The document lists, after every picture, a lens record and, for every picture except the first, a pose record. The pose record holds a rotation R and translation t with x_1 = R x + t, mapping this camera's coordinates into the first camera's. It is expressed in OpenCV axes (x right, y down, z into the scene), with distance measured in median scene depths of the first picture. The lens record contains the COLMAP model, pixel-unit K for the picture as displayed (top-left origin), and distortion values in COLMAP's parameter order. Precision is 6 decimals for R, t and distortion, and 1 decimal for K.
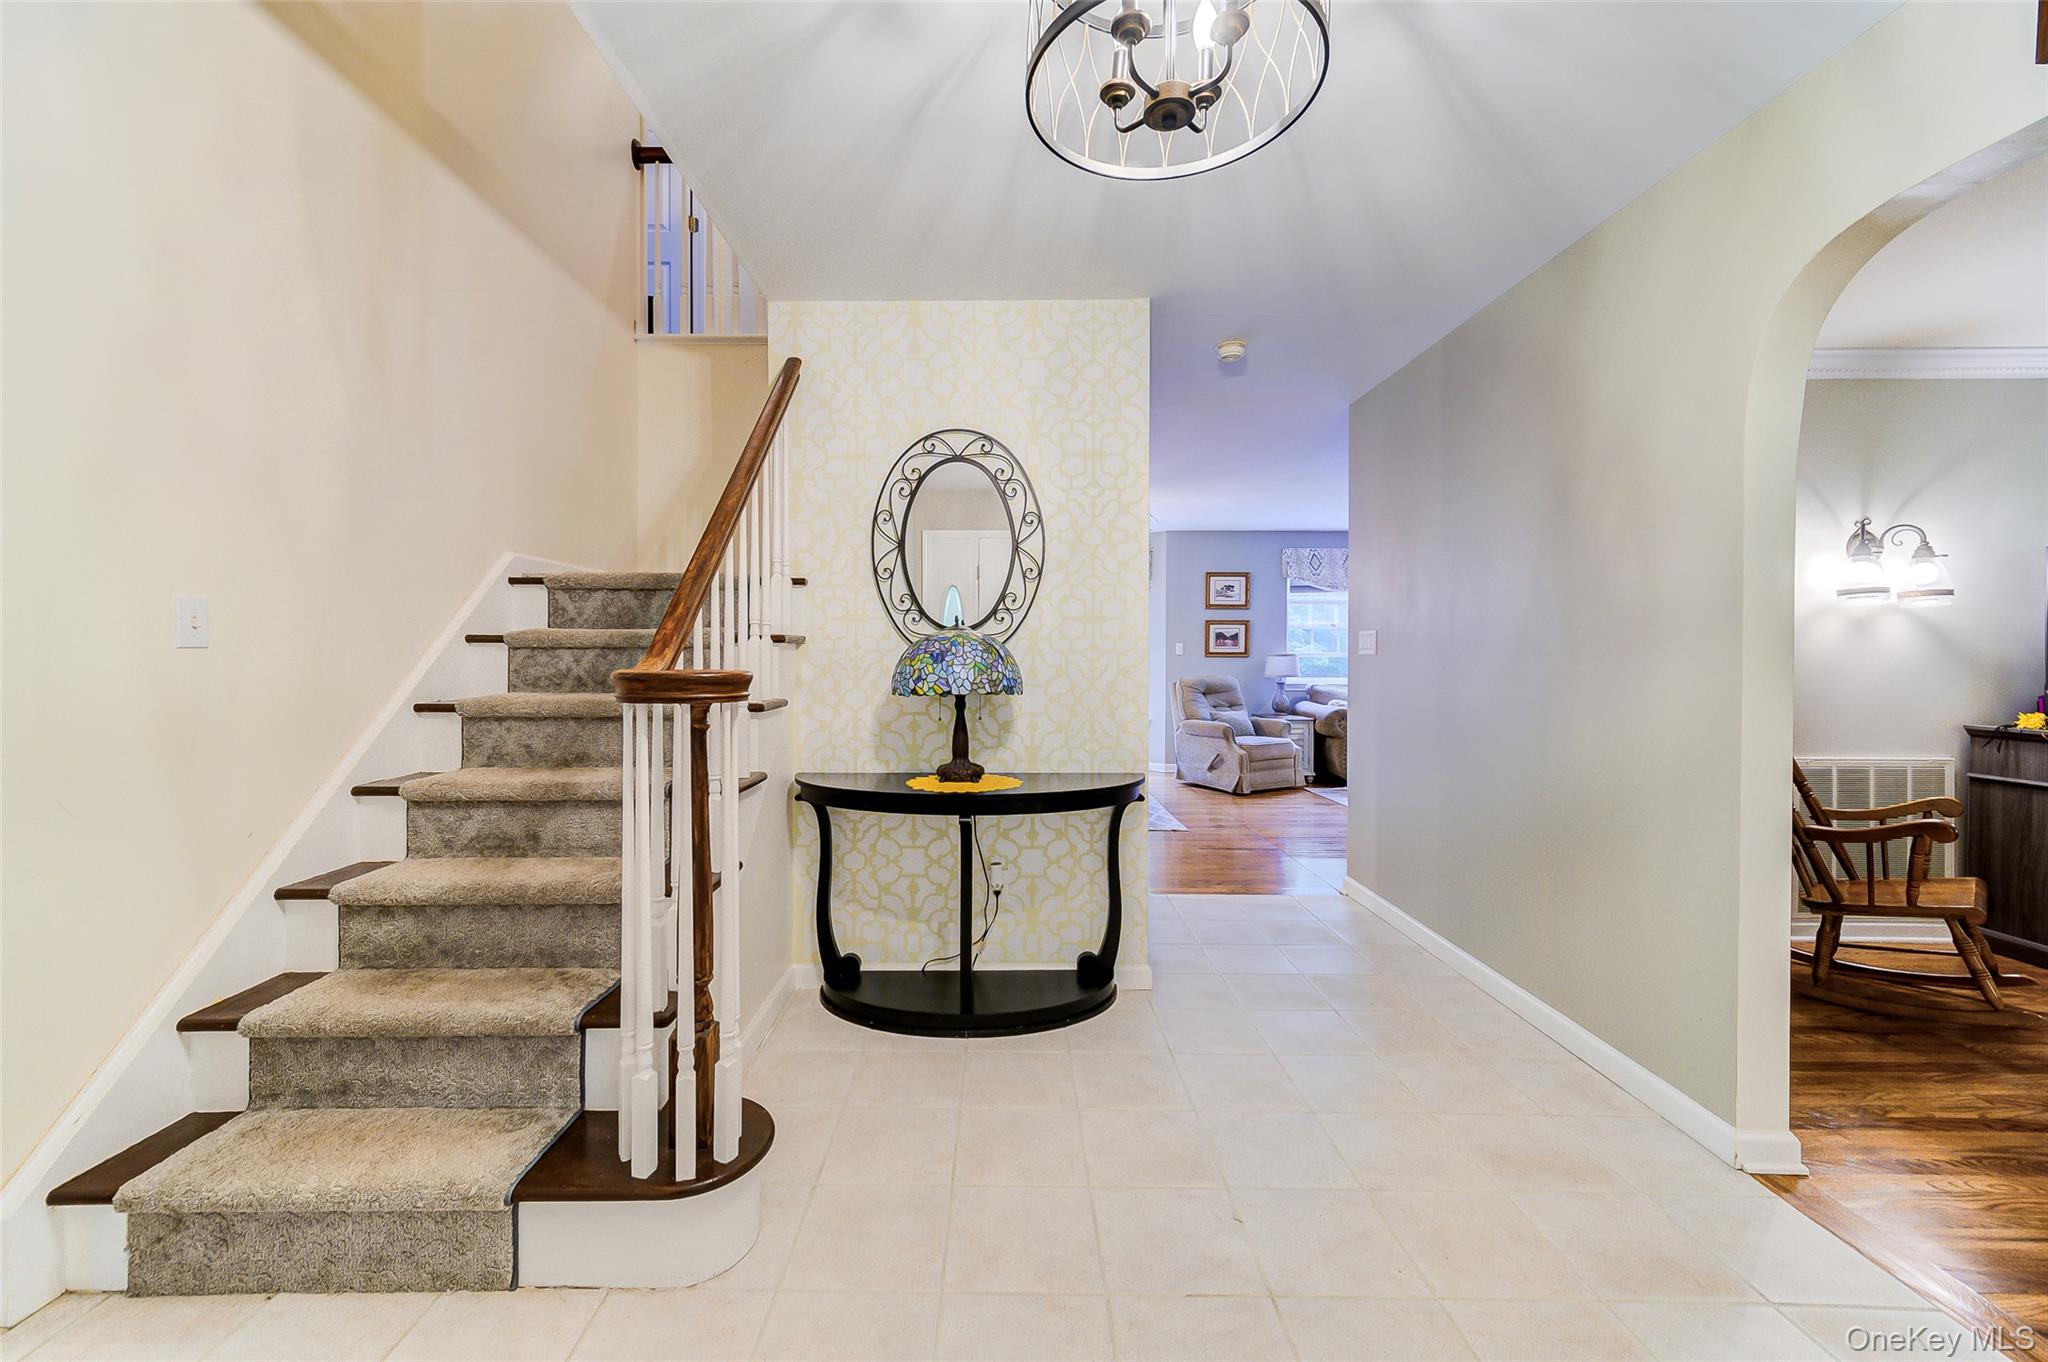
lens RADIAL K [[814.7, 0, 986.3], [0, 814.7, 662.1], [0, 0, 1]] dist [0.017386, -0.000039]
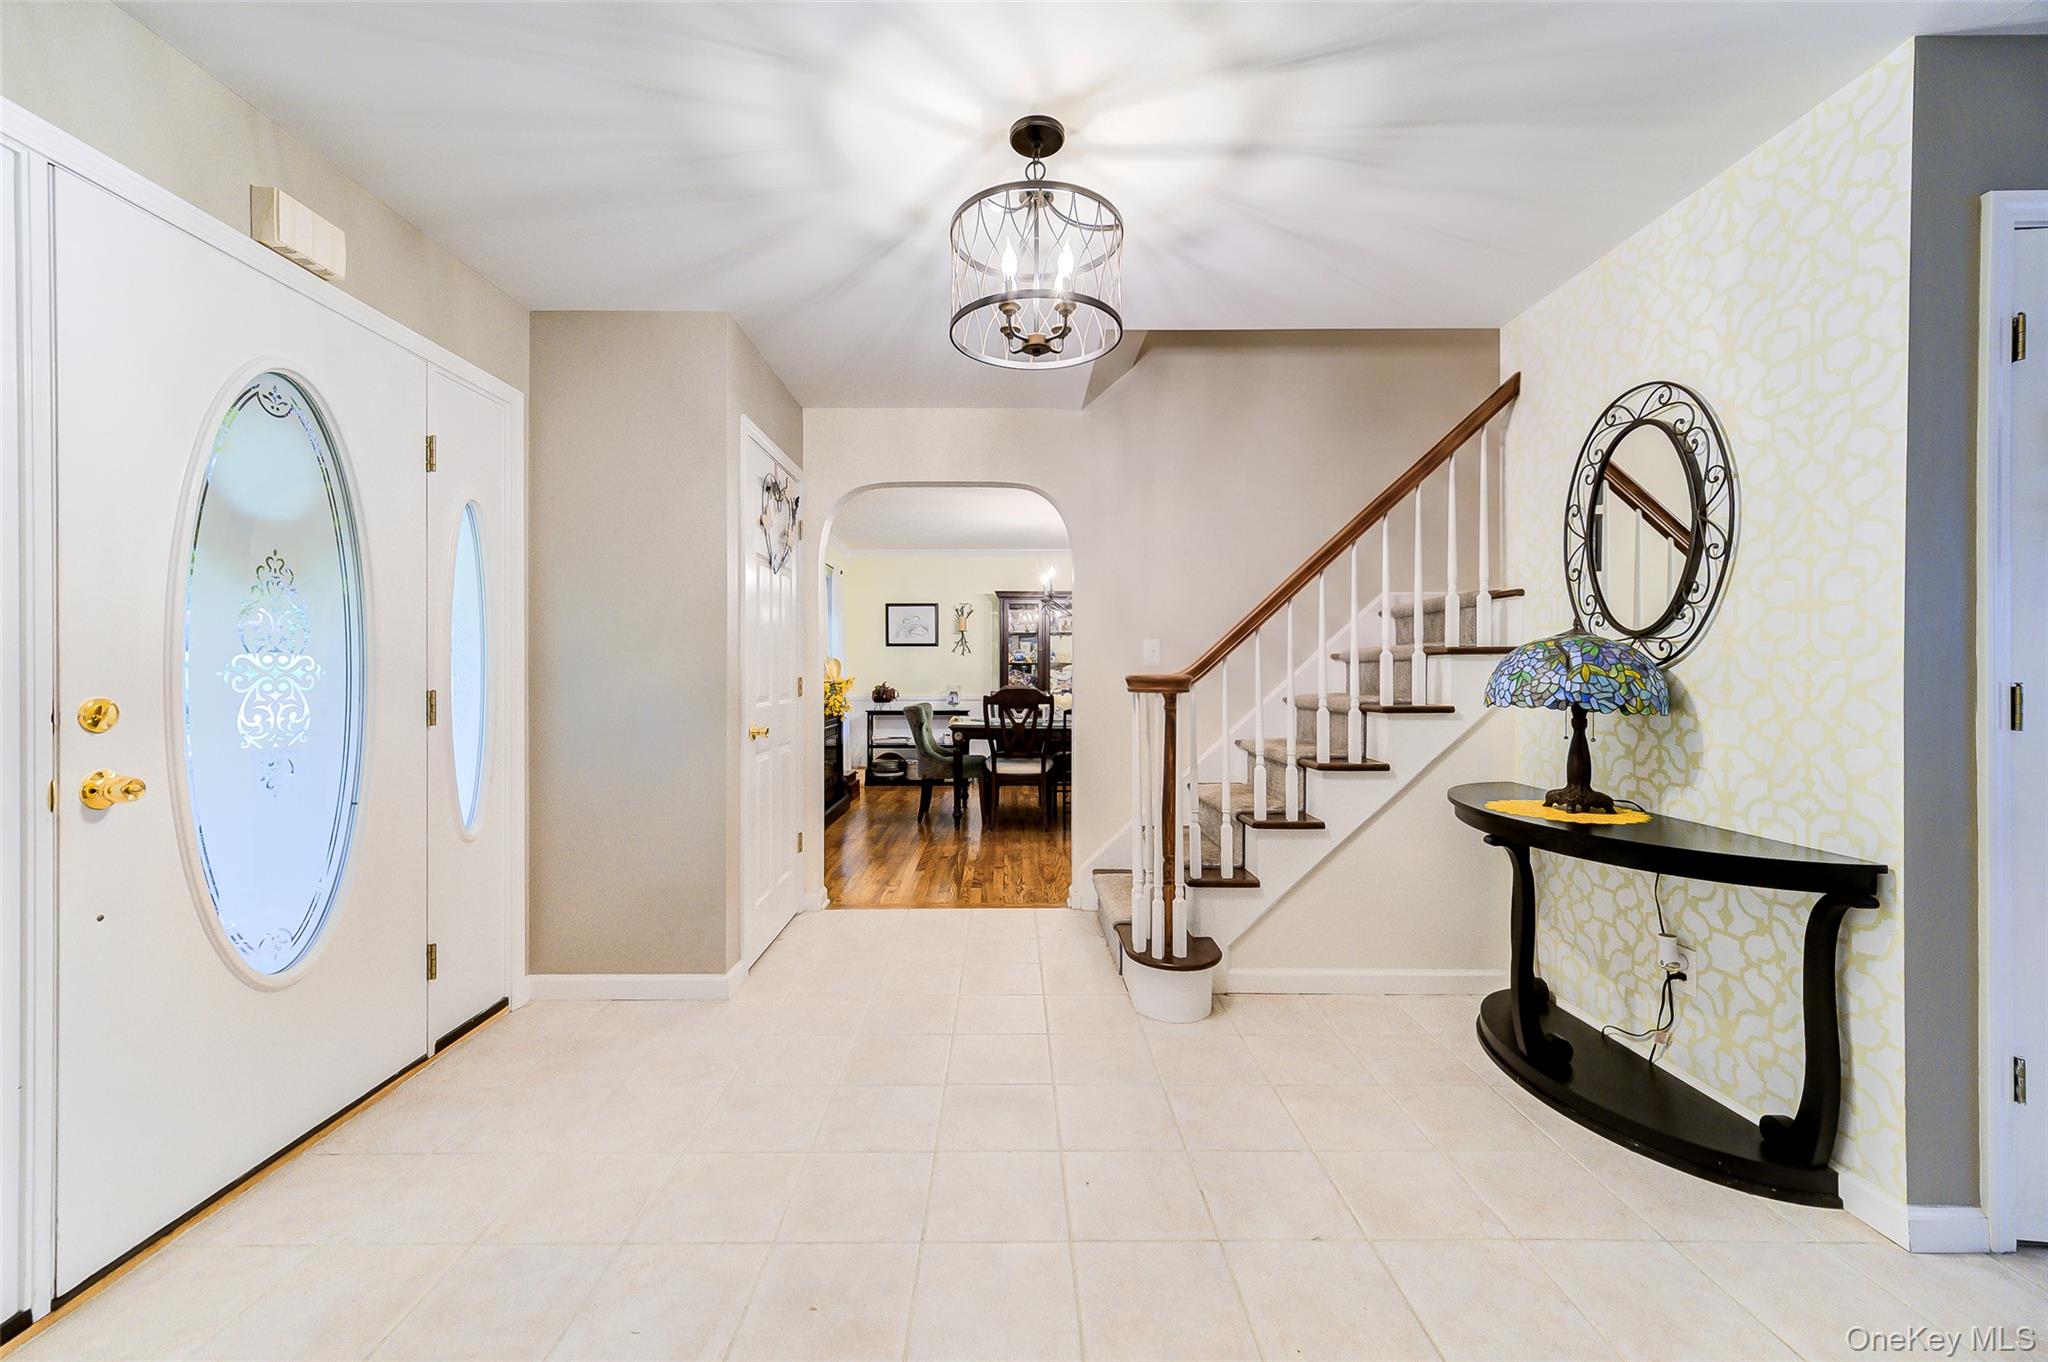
lens RADIAL K [[801.4, 0, 1025.9], [0, 801.4, 673.8], [0, 0, 1]] dist [0.000196, -0.000515]
pose [[0.025279, 0.003871, -0.999673, 0.747205], [-0.007857, 0.999962, 0.003673, 0.002525], [0.999650, 0.007761, 0.025309, 0.371758]]
